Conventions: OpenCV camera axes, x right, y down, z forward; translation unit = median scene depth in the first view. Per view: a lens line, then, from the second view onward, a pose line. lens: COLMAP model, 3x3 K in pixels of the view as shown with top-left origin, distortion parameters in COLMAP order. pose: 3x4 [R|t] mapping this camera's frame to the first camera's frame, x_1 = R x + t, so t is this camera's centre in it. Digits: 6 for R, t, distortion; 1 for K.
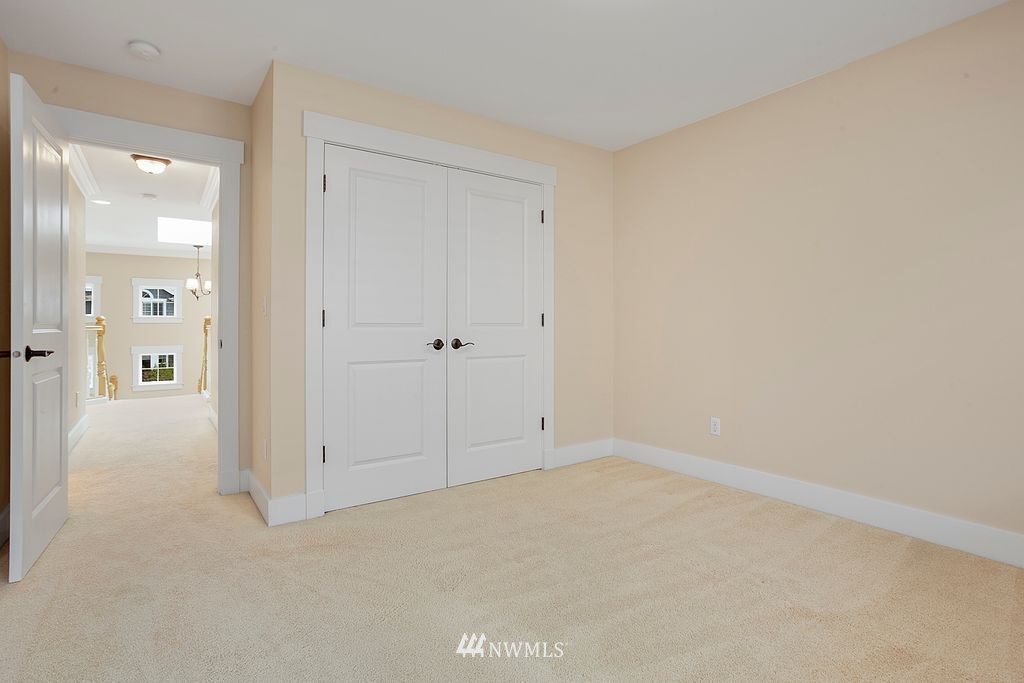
lens RADIAL K [[527.6, 0, 519.4], [0, 527.6, 338.3], [0, 0, 1]] dist [-0.063085, 0.033469]
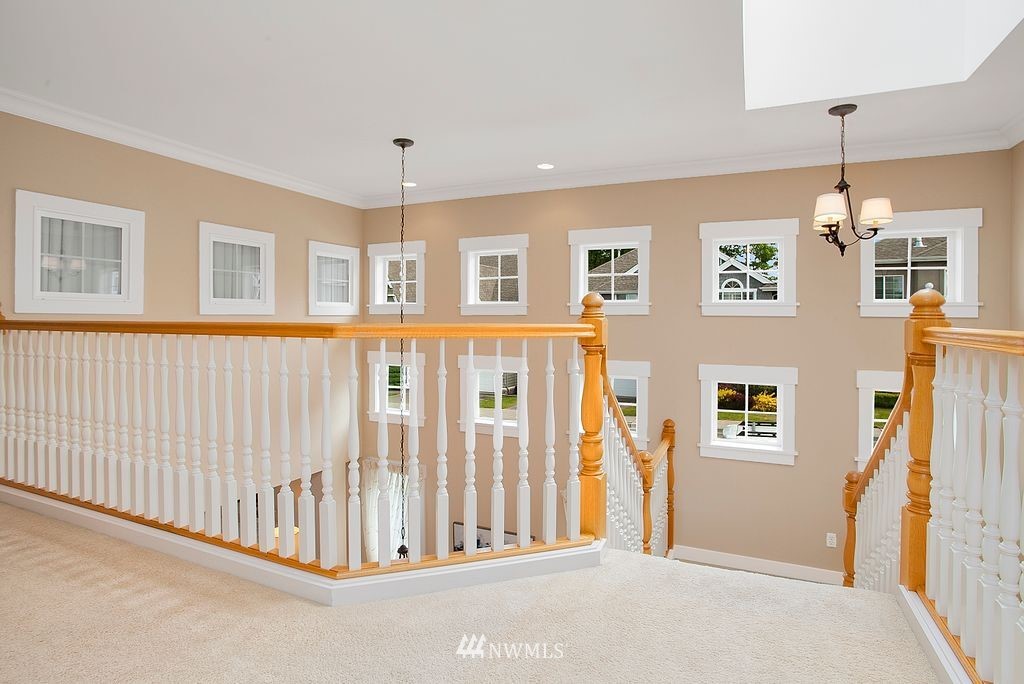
lens RADIAL K [[527.6, 0, 519.4], [0, 527.6, 338.8], [0, 0, 1]] dist [-0.063085, 0.033469]
pose [[0.519828, 0.011090, -0.854199, -0.417102], [0.003493, 0.999880, 0.015106, -0.016266], [0.854264, -0.010836, 0.519727, 0.593969]]
